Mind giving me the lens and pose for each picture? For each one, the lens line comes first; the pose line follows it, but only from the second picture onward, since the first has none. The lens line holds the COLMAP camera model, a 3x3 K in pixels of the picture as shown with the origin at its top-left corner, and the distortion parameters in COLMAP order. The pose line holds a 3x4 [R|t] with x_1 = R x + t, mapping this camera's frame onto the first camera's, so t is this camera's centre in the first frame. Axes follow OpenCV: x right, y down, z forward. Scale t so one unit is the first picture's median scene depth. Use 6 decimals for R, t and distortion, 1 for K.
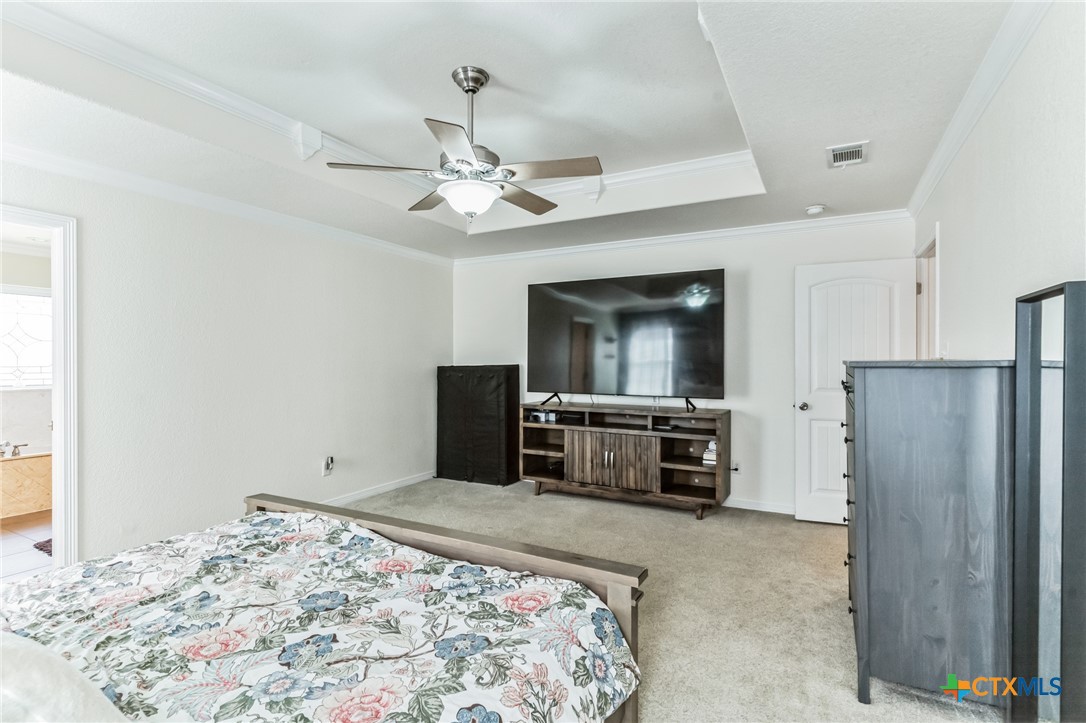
lens RADIAL K [[533.4, 0, 549.4], [0, 533.4, 360.4], [0, 0, 1]] dist [0.006232, -0.003211]
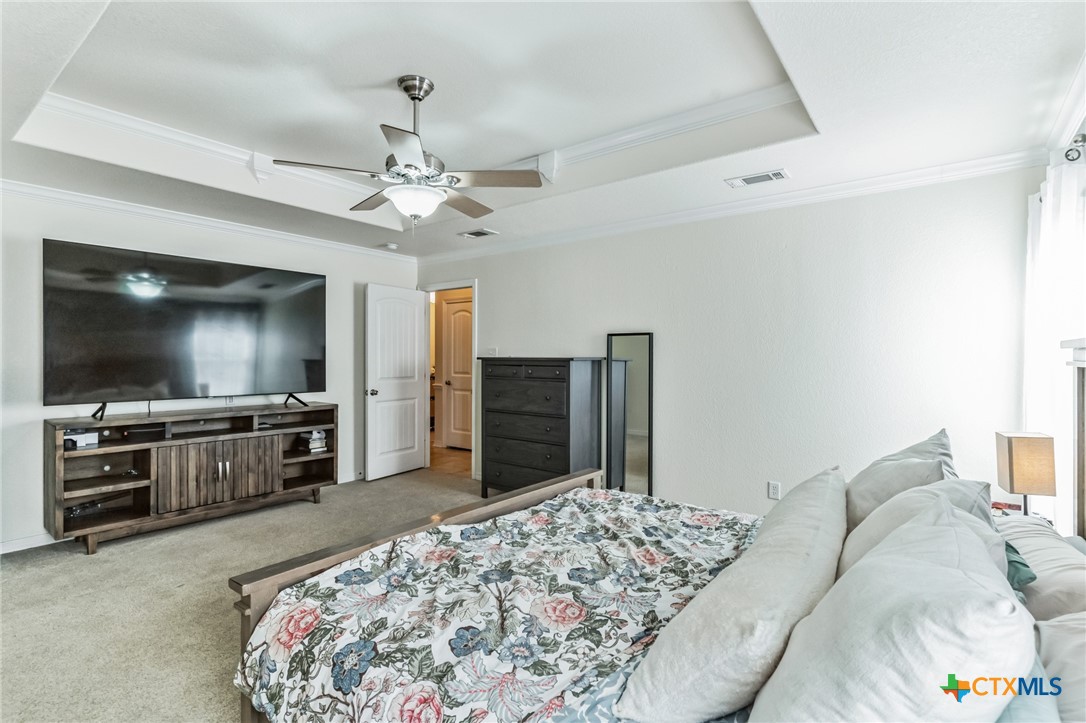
lens RADIAL K [[533.4, 0, 551.8], [0, 533.4, 360.8], [0, 0, 1]] dist [0.006232, -0.003211]
pose [[0.136118, -0.006520, 0.990671, -0.690705], [-0.001777, 0.999975, 0.006826, -0.000569], [-0.990691, -0.002690, 0.136103, 0.357513]]
